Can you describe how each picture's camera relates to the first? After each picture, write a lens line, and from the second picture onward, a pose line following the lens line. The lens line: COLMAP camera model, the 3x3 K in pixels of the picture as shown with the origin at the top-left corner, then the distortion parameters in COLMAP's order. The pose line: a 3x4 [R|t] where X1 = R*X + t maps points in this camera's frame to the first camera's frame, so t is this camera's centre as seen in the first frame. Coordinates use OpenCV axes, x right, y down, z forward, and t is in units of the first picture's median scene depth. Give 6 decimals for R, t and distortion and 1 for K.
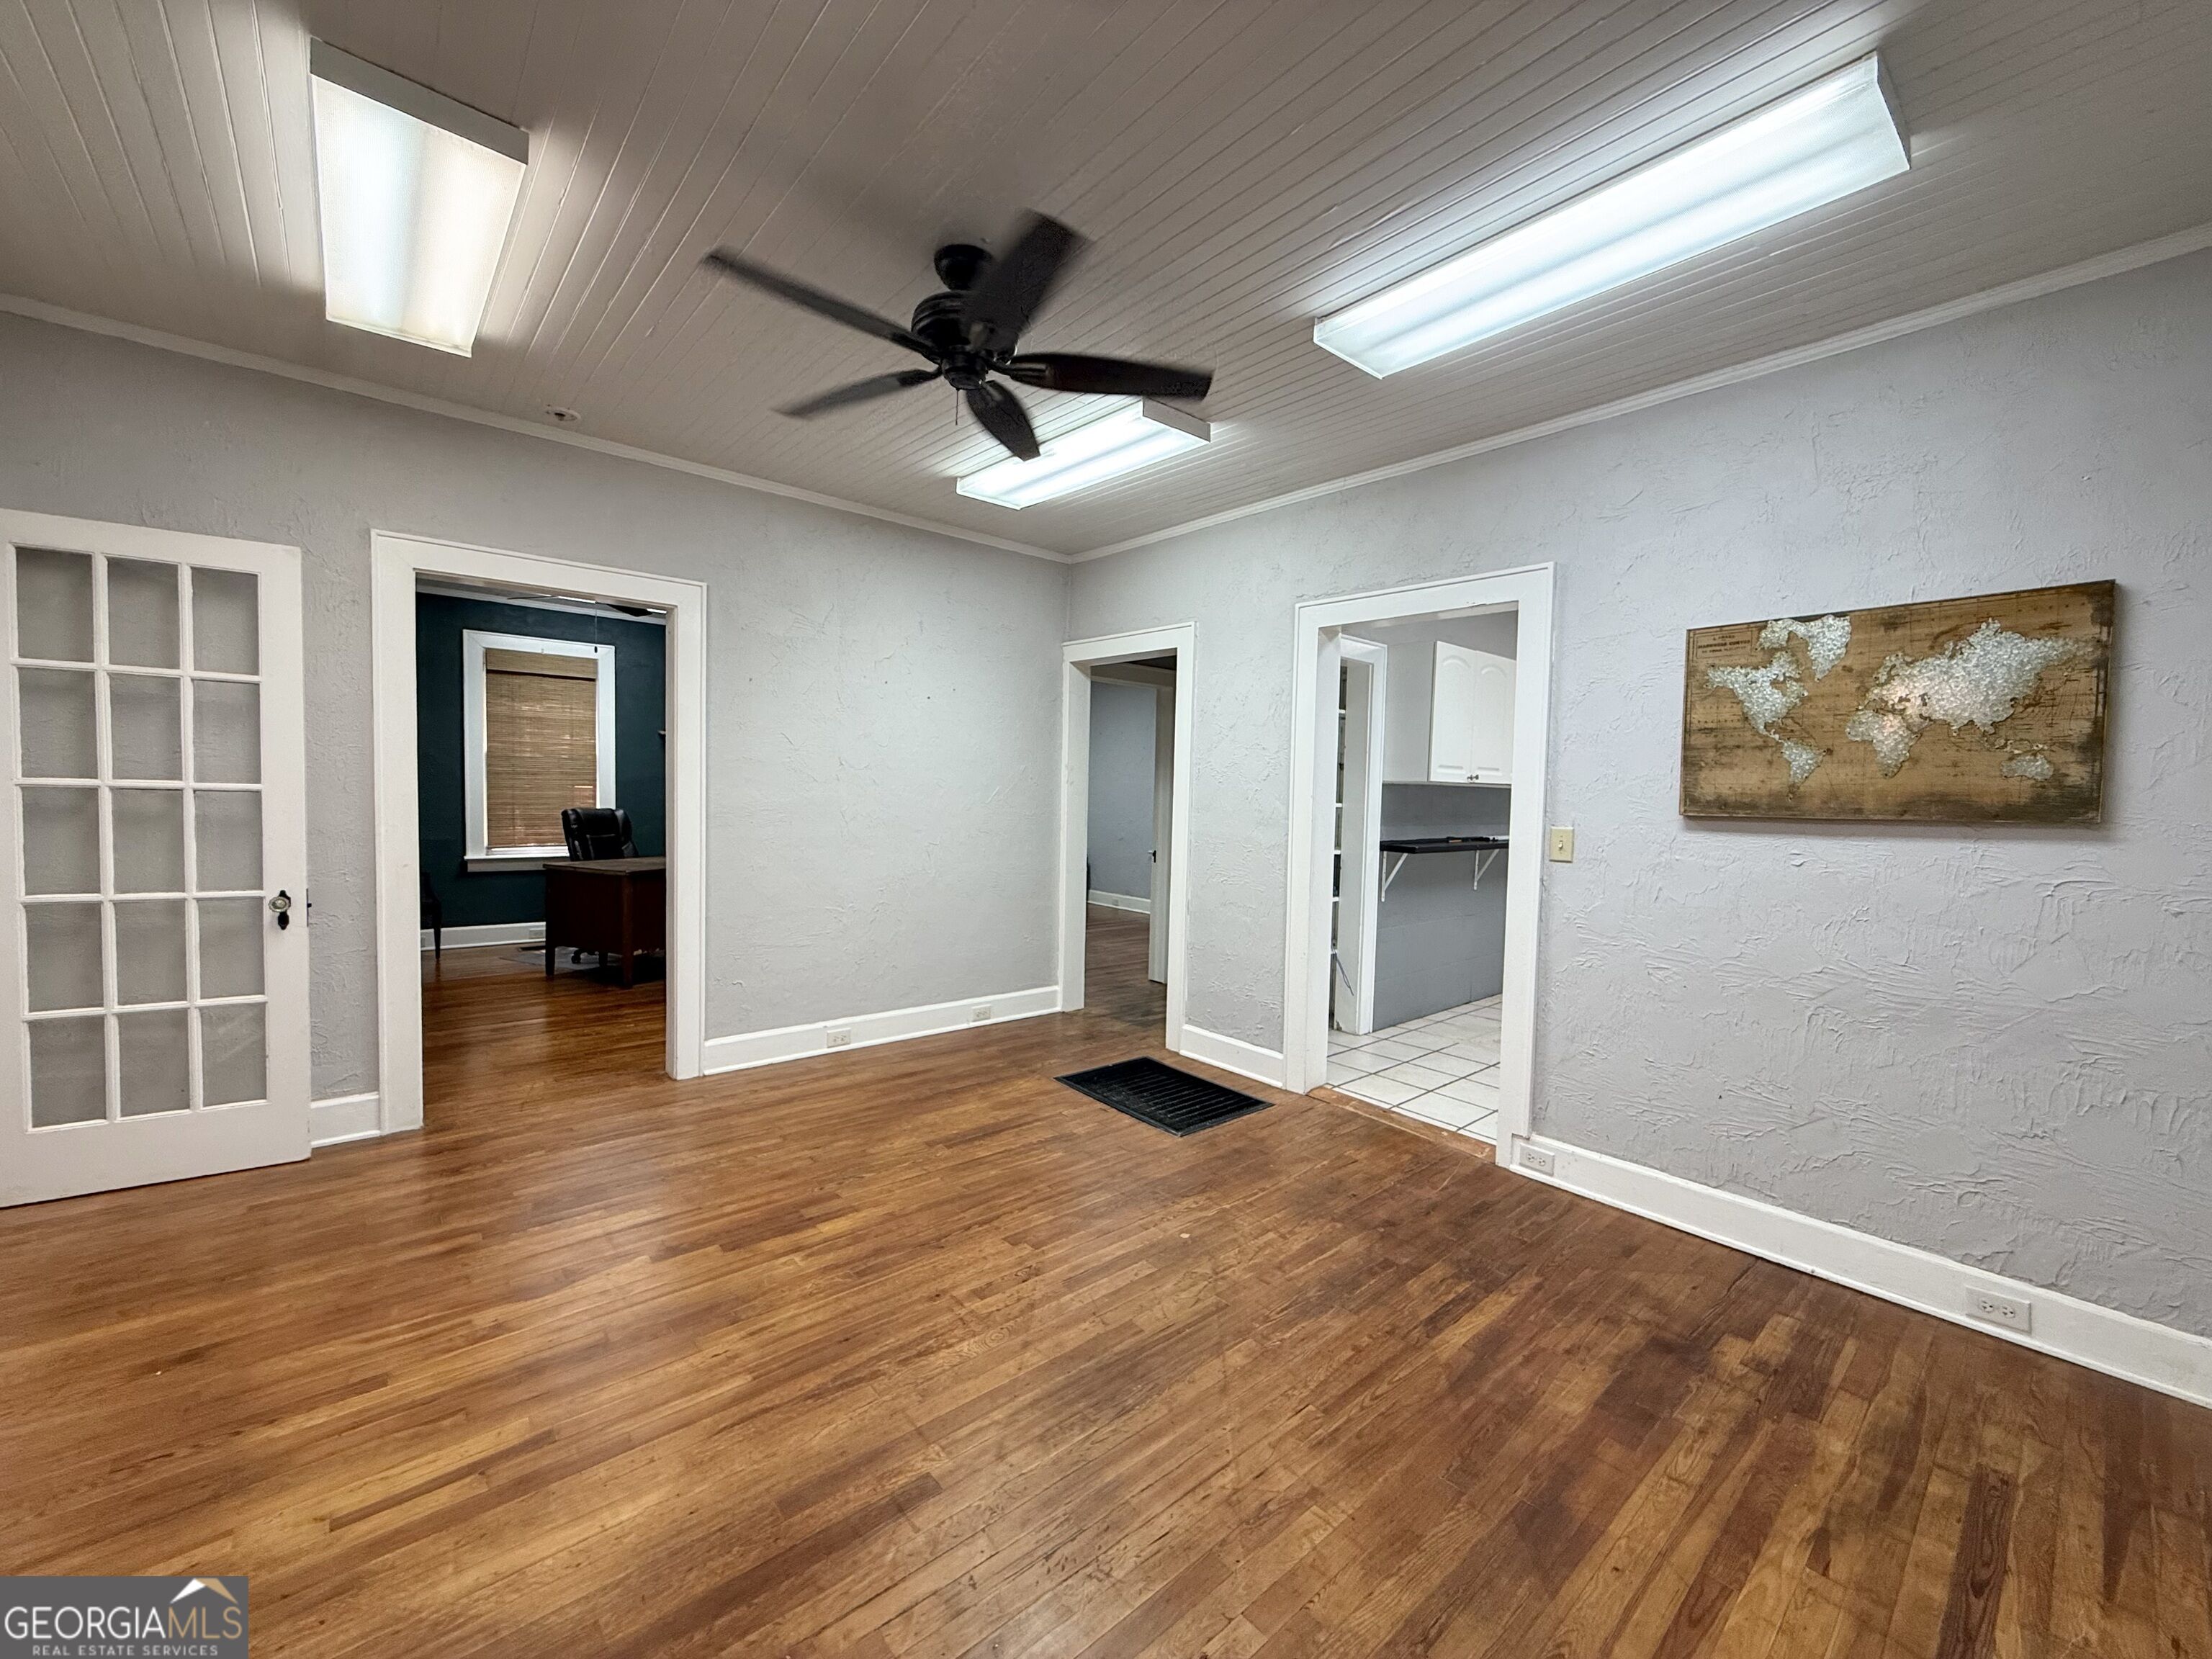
lens RADIAL K [[878.0, 0, 1097.8], [0, 878.0, 831.6], [0, 0, 1]] dist [0.000033, 0.000161]
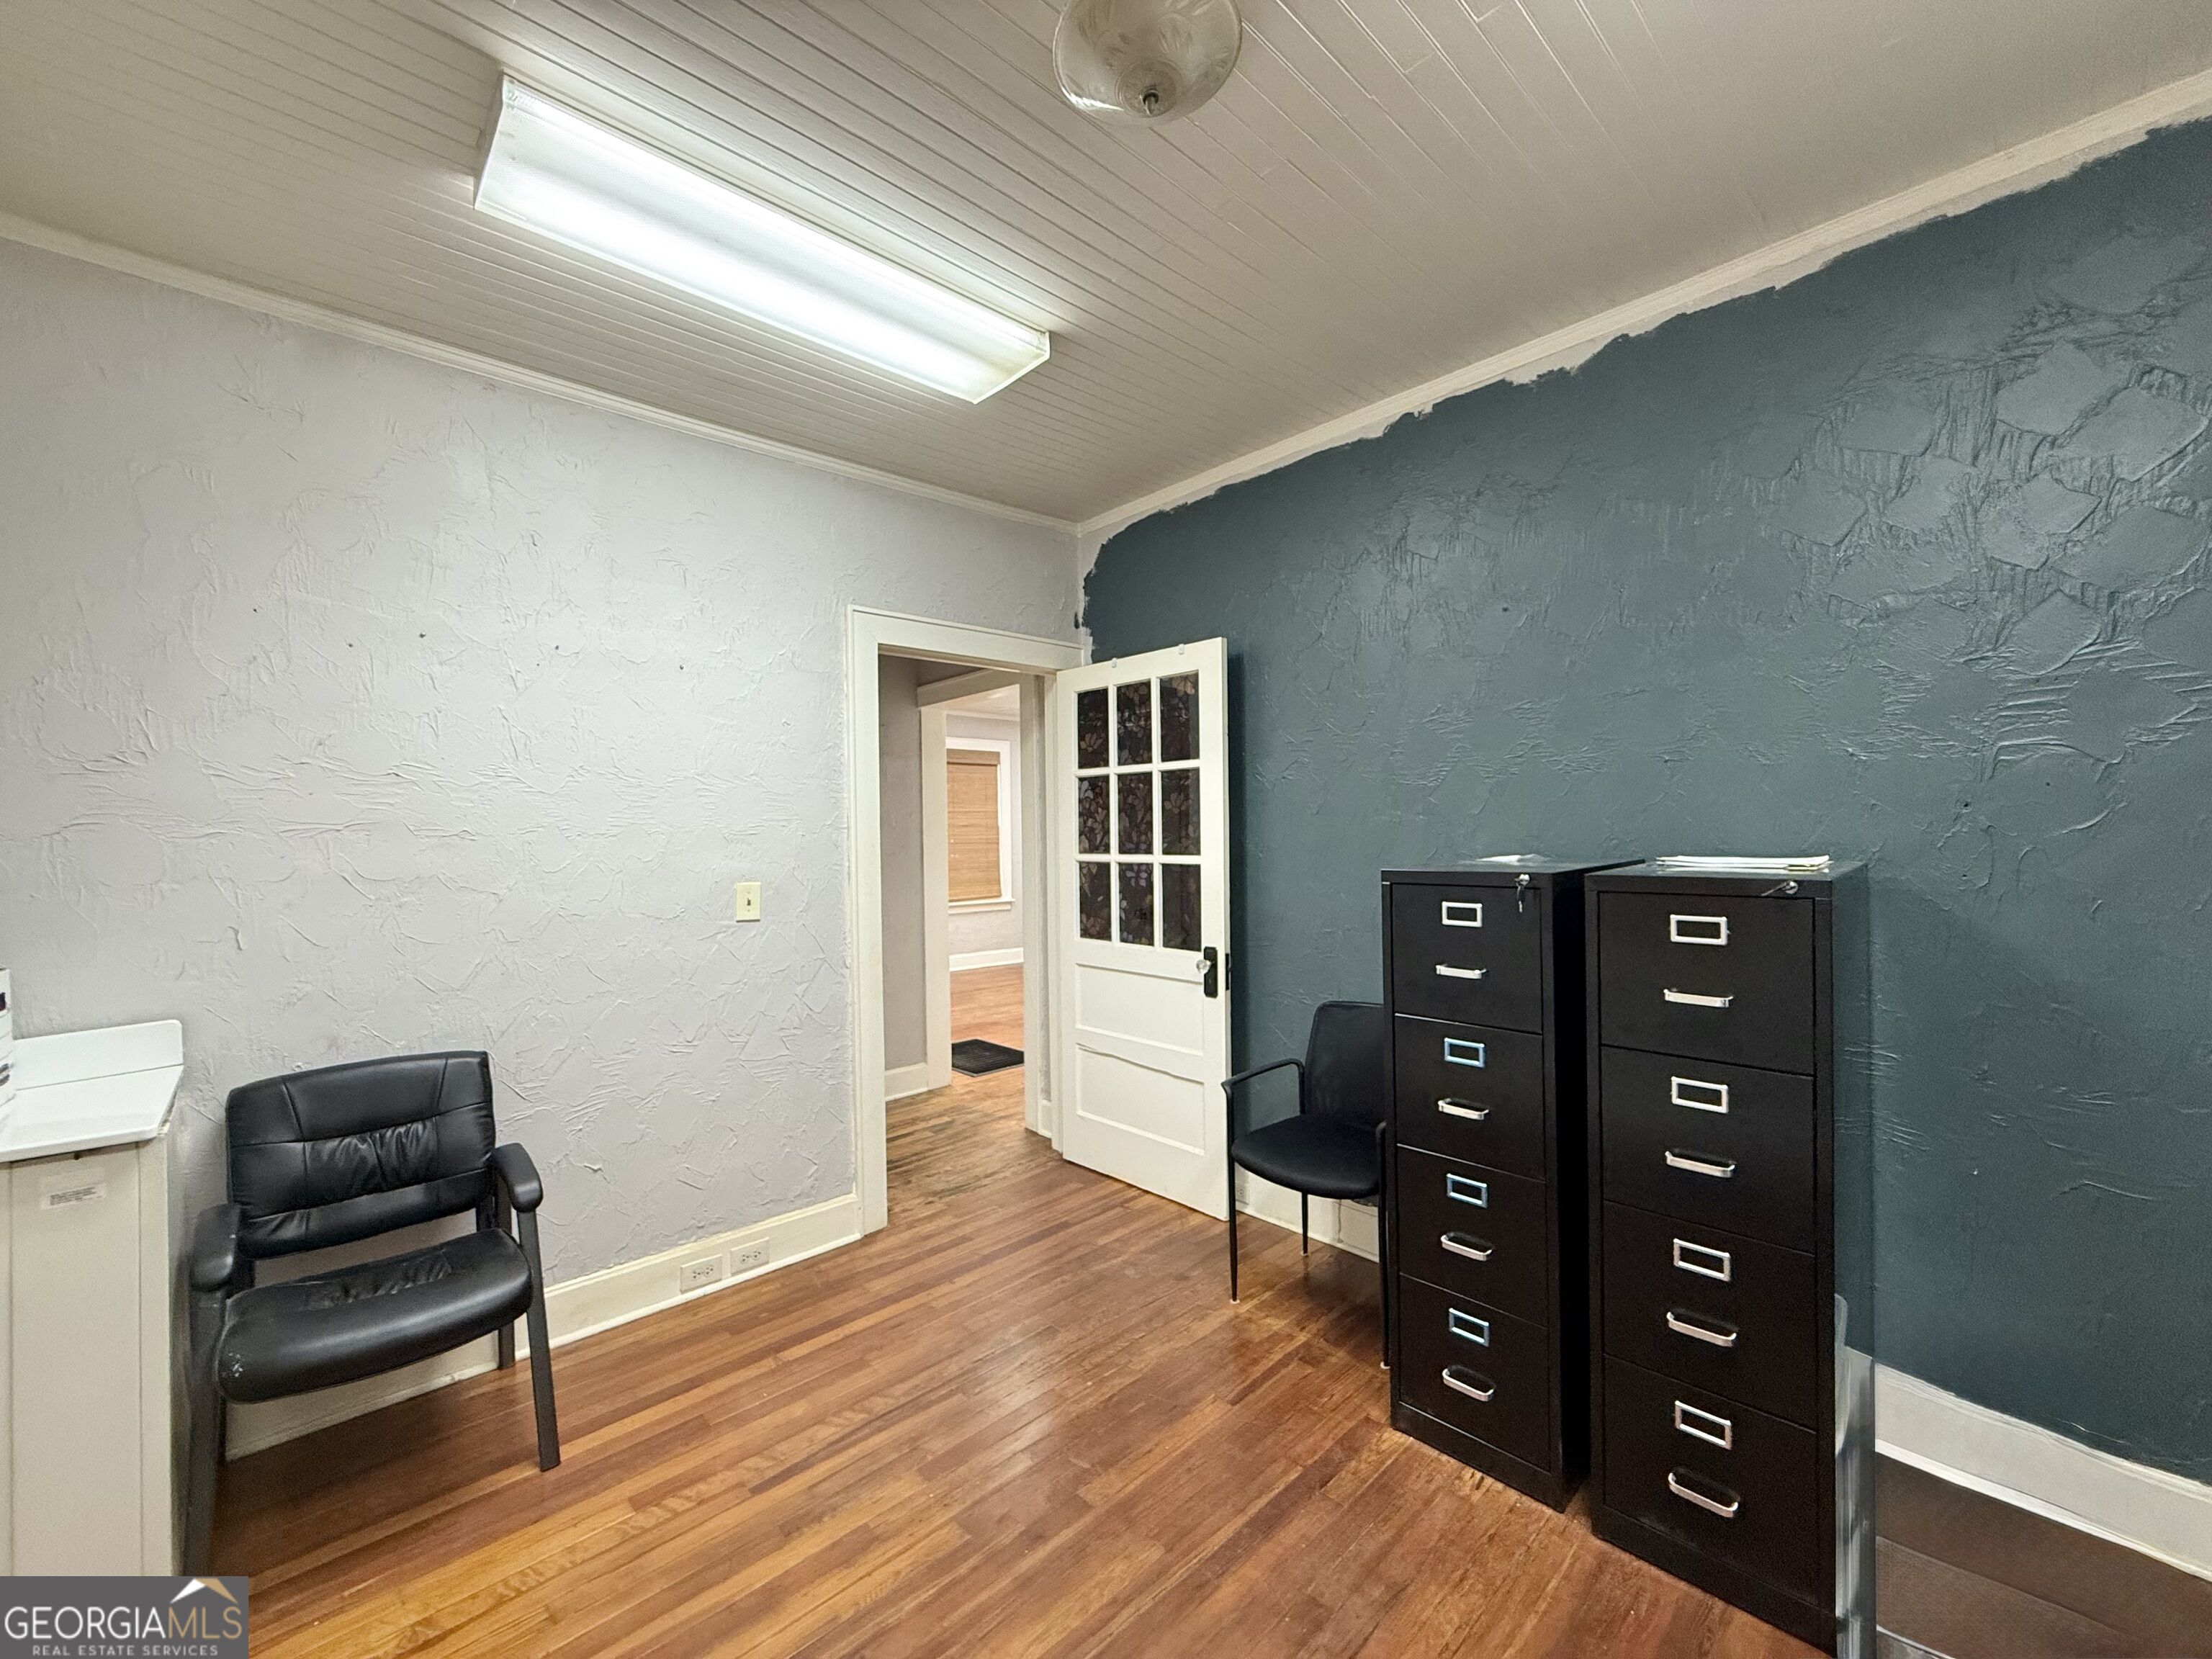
lens RADIAL K [[879.7, 0, 1100.7], [0, 879.7, 831.8], [0, 0, 1]] dist [-0.000472, 0.000151]
pose [[-0.999122, -0.008635, -0.040990, -0.104937], [-0.010349, 0.999073, 0.041782, -0.195964], [0.040592, 0.042169, -0.998286, 3.846466]]
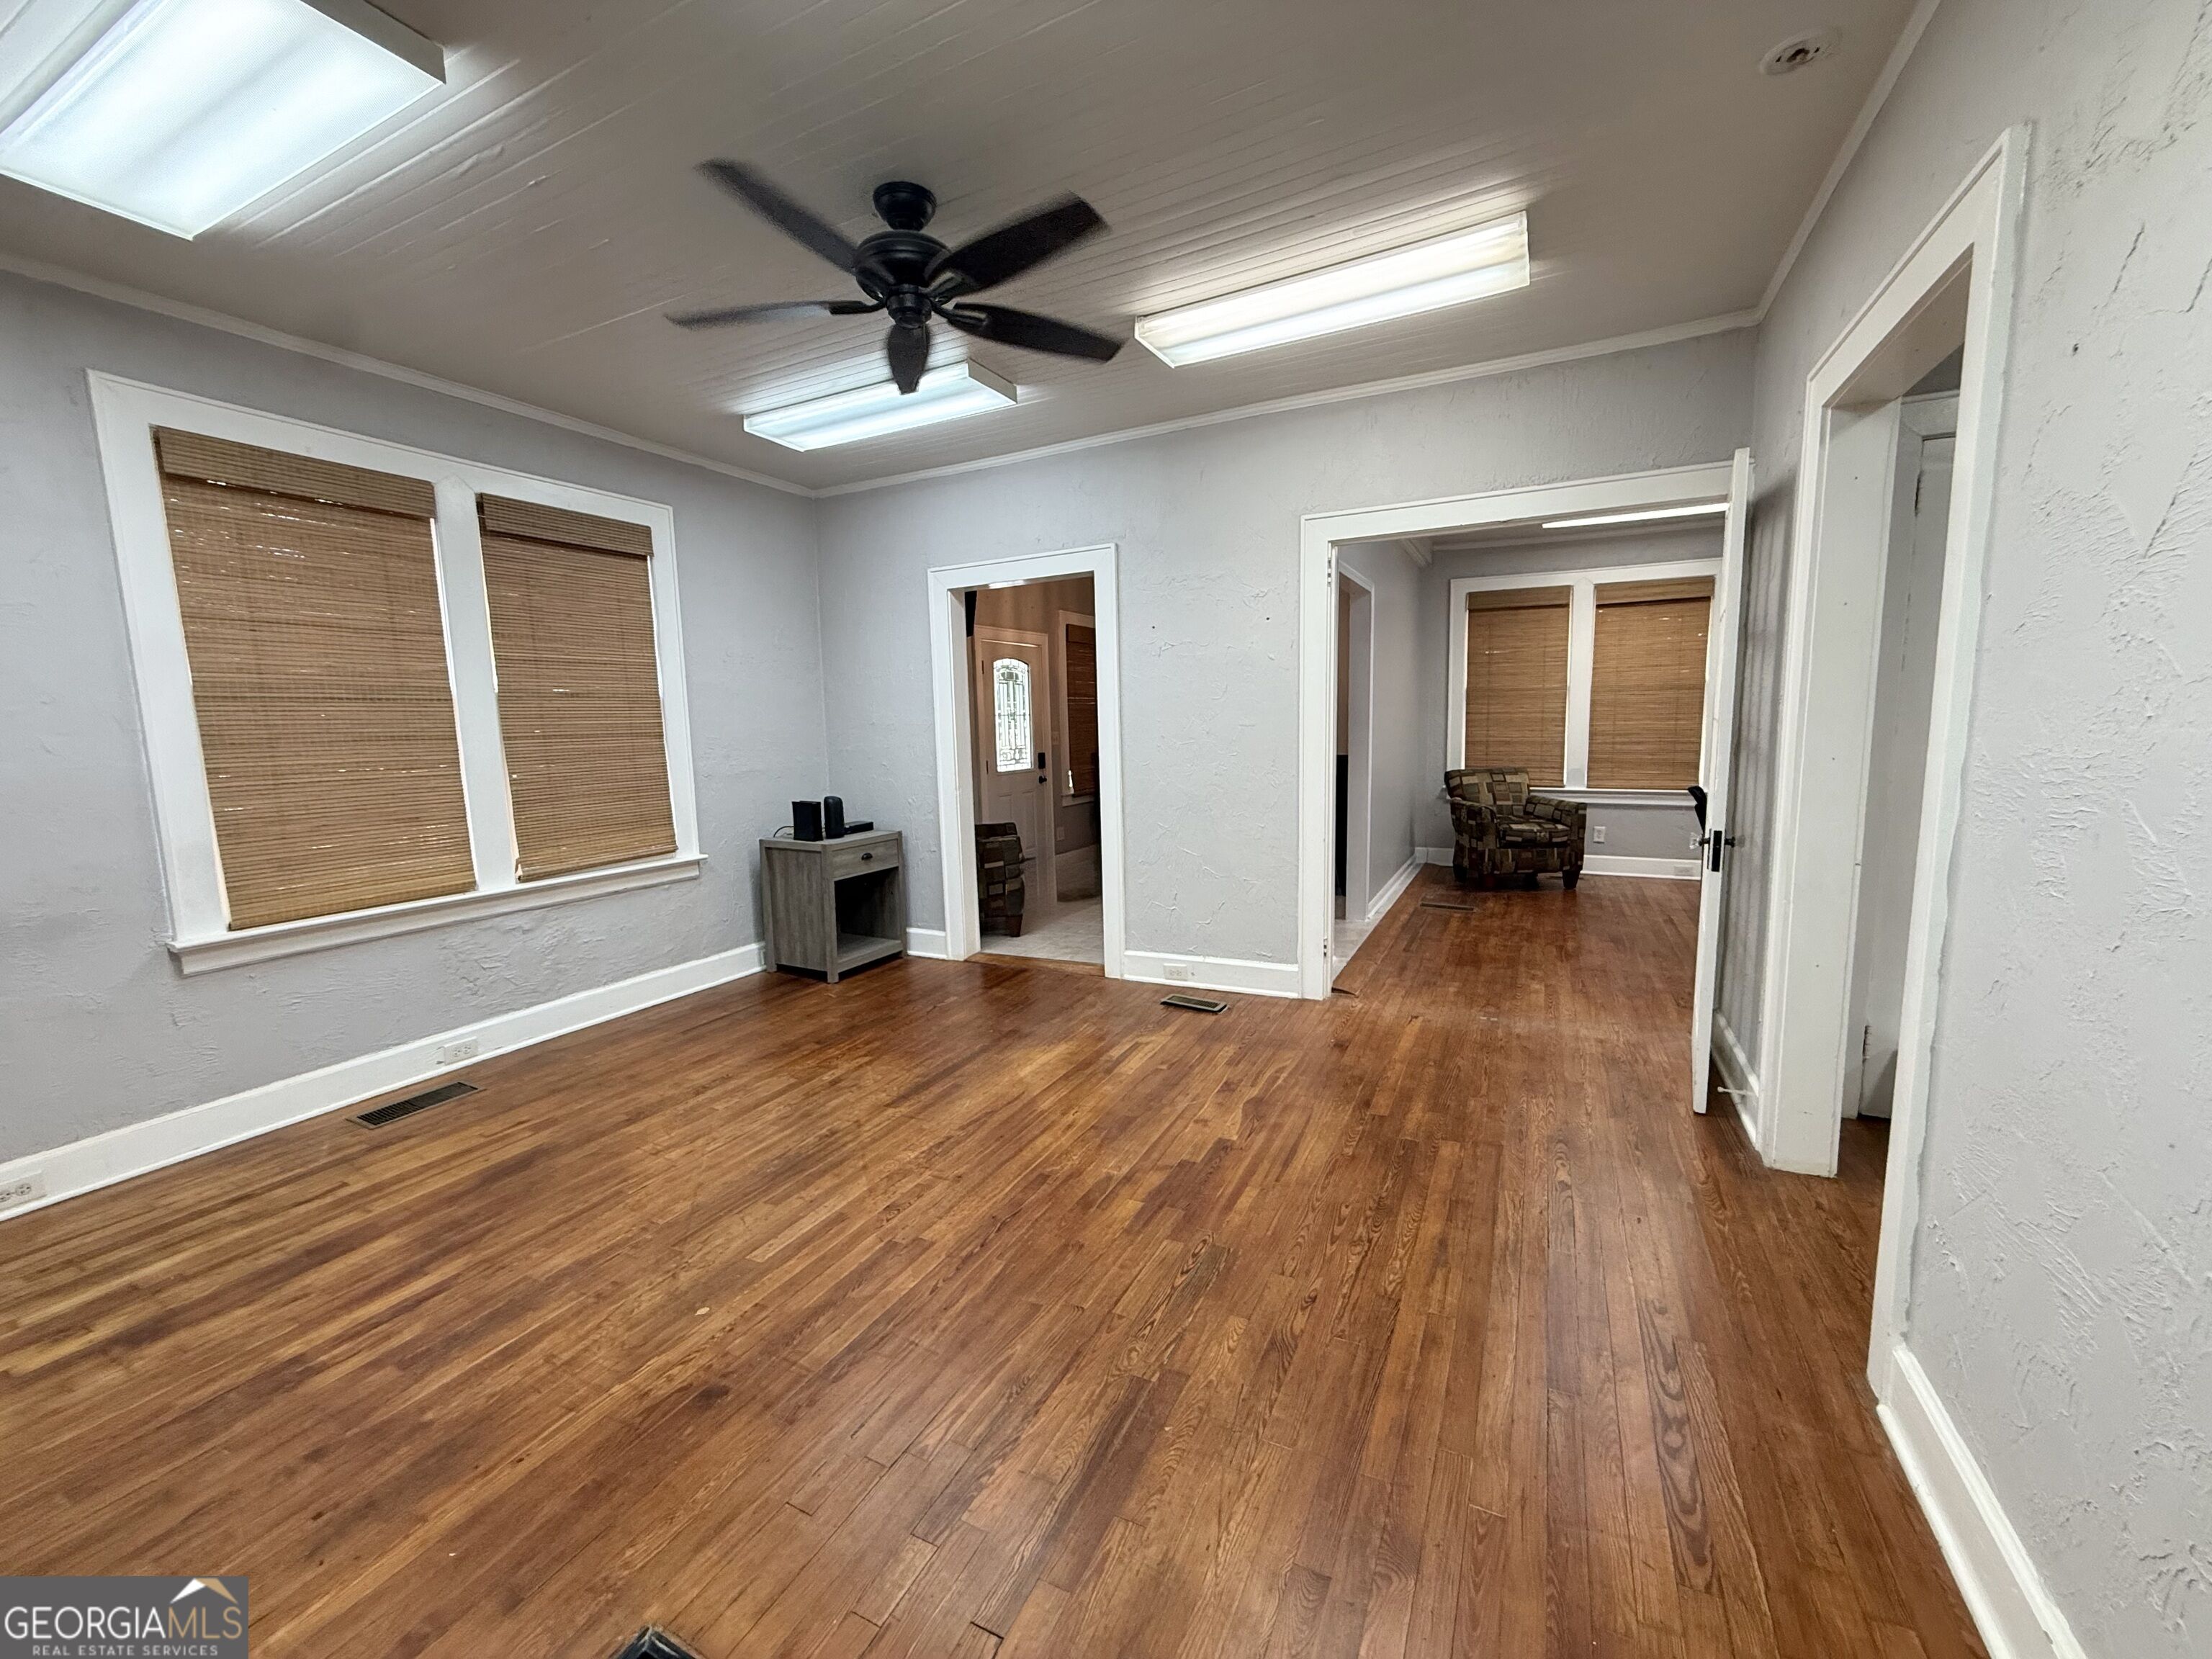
lens RADIAL K [[879.7, 0, 1100.7], [0, 879.7, 831.8], [0, 0, 1]] dist [-0.000472, 0.000151]
pose [[-0.921845, 0.045935, -0.384827, 0.060342], [-0.017556, 0.986982, 0.159867, -0.084715], [0.387161, 0.154129, -0.909038, 1.920281]]
